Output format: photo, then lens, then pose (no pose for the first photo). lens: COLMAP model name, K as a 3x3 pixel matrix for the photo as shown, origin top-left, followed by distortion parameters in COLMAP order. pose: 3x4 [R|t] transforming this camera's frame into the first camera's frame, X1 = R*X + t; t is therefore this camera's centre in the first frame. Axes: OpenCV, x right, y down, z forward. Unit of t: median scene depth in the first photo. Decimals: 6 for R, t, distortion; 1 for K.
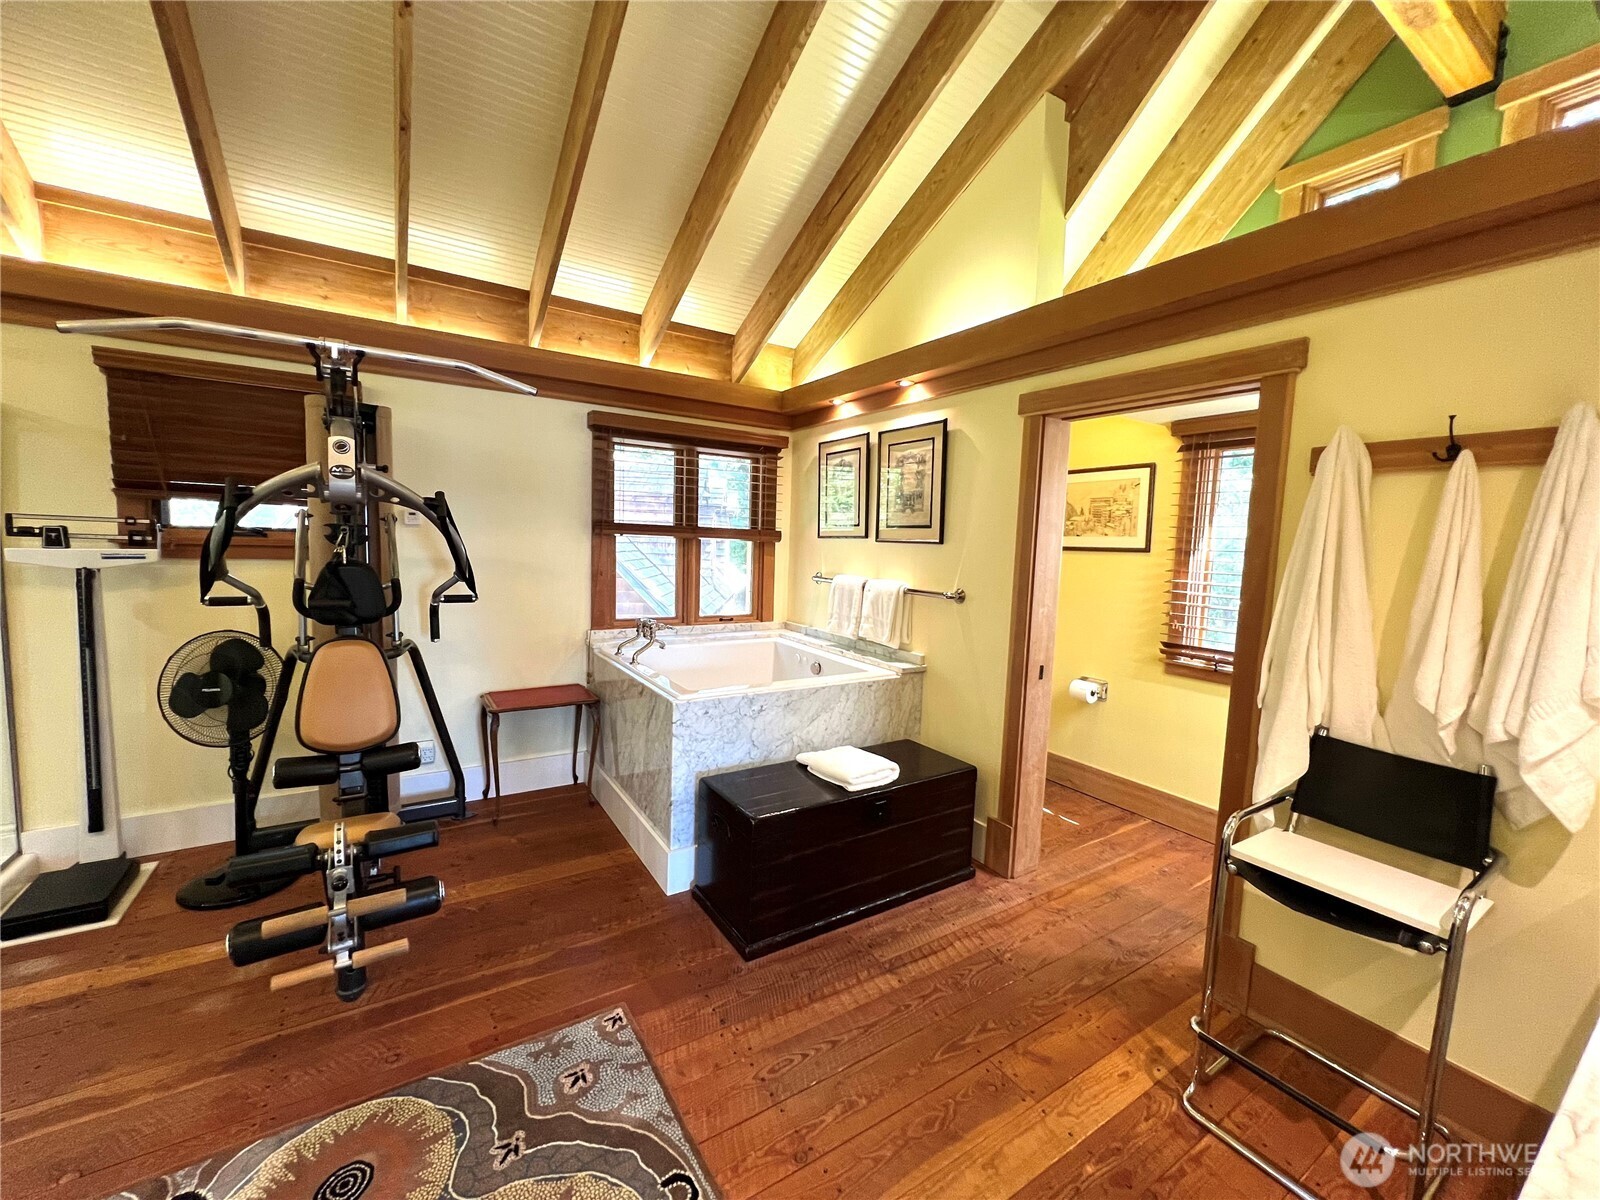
lens RADIAL K [[643.4, 0, 797.1], [0, 643.4, 600.0], [0, 0, 1]] dist [-0.002407, -0.000932]
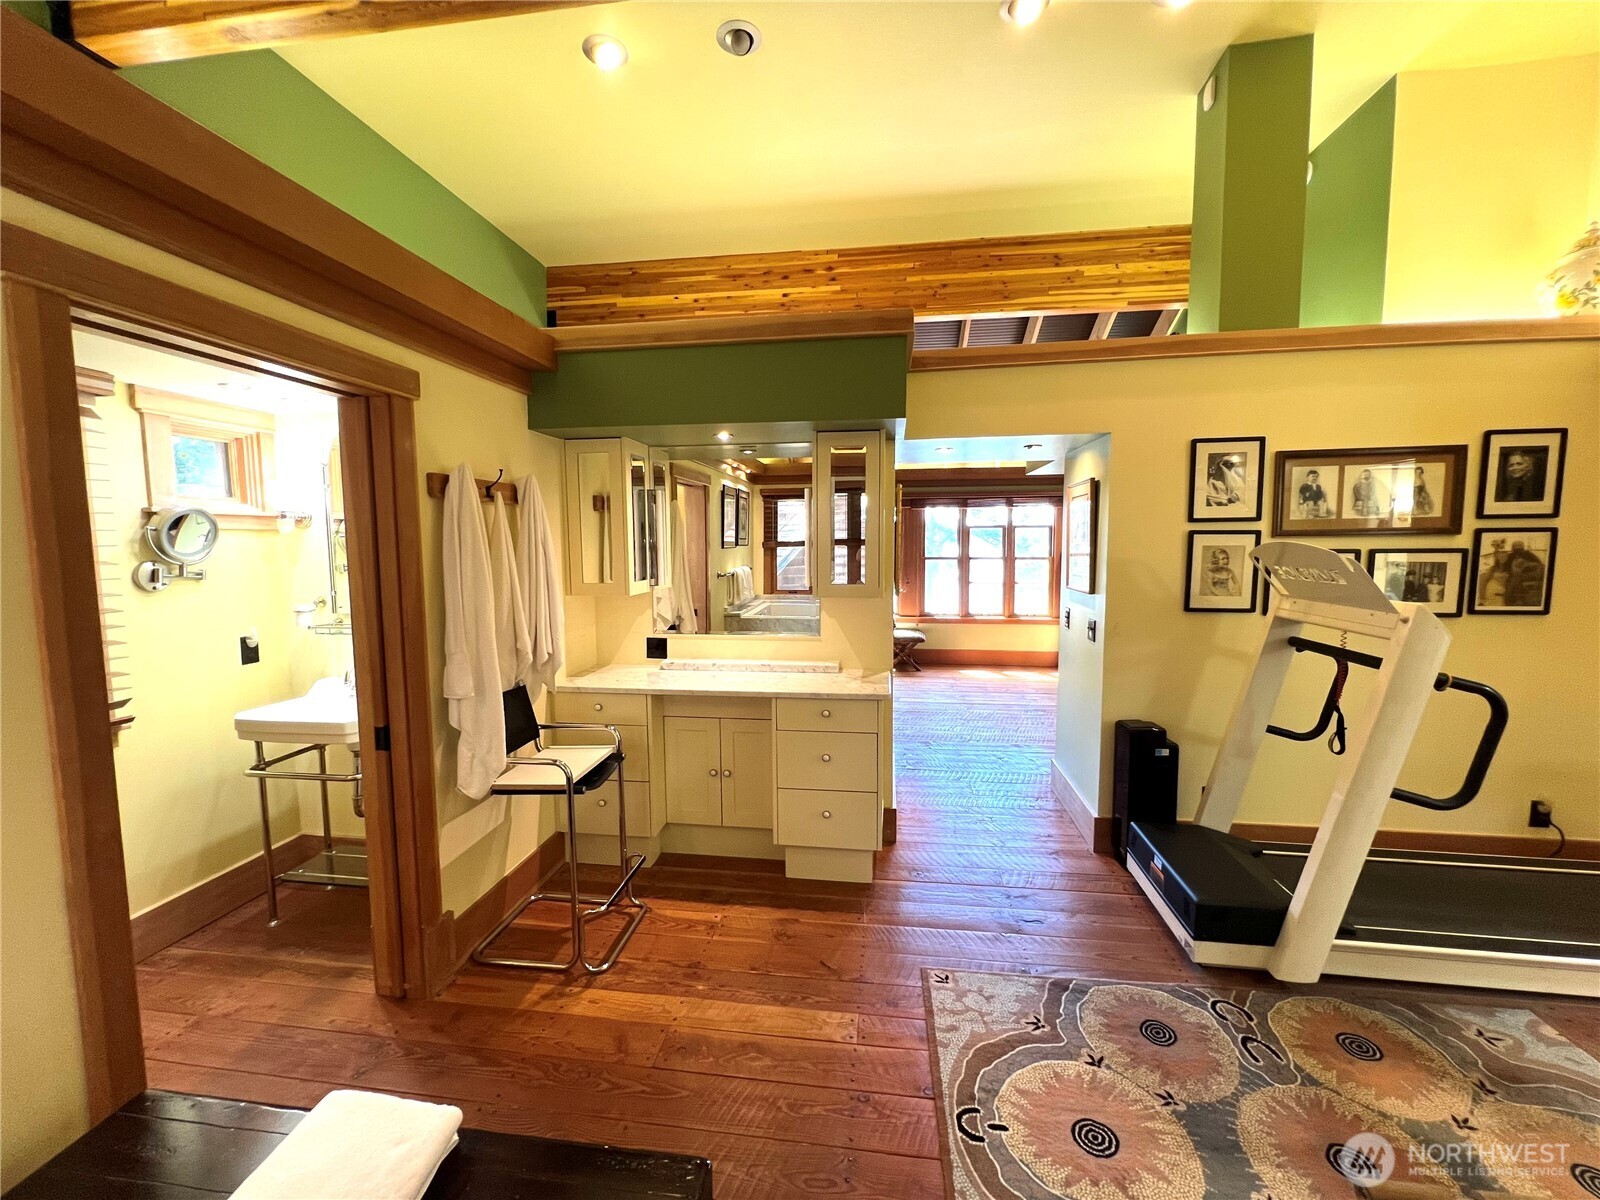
lens RADIAL K [[646.4, 0, 796.1], [0, 646.4, 597.9], [0, 0, 1]] dist [-0.003869, 0.000858]
pose [[-0.768847, -0.085441, 0.633699, -0.343268], [0.034286, 0.984099, 0.174283, -0.143291], [-0.638513, 0.155724, -0.753692, 1.105912]]
